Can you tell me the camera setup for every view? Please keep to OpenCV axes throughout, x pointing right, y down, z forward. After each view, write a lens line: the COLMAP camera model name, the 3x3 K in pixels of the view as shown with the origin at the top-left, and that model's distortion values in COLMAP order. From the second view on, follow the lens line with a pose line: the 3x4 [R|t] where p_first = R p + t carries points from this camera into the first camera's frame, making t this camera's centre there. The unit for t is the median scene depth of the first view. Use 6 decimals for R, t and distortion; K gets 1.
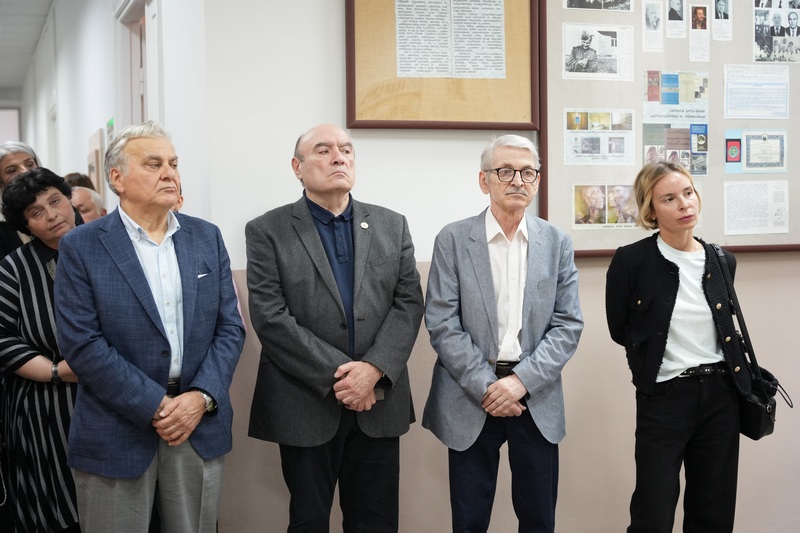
lens RADIAL K [[1207.3, 0, 400.0], [0, 1207.3, 266.5], [0, 0, 1]] dist [-0.046647, -0.045313]
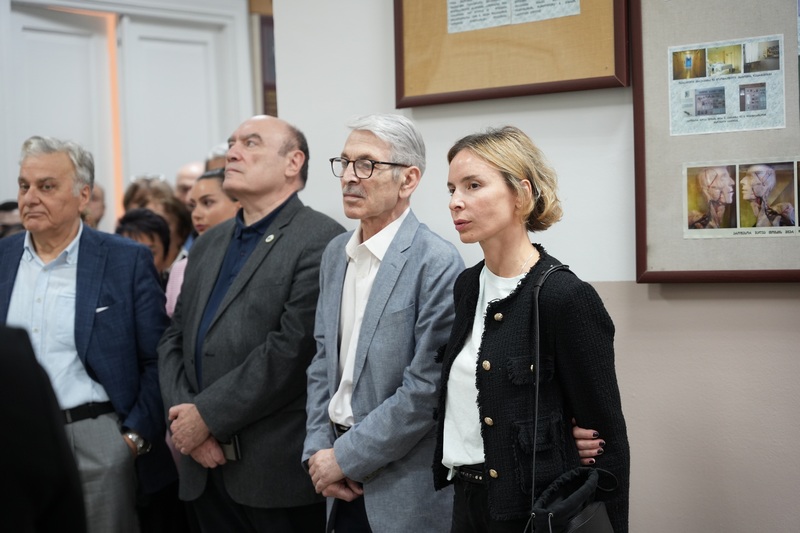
lens RADIAL K [[1493.3, 0, 400.0], [0, 1493.3, 266.5], [0, 0, 1]] dist [-0.009836, 0.008870]
pose [[0.540897, 0.016926, -0.840919, 0.718556], [-0.011479, 0.999853, 0.012742, -0.024121], [0.841011, 0.002761, 0.541012, 0.455450]]
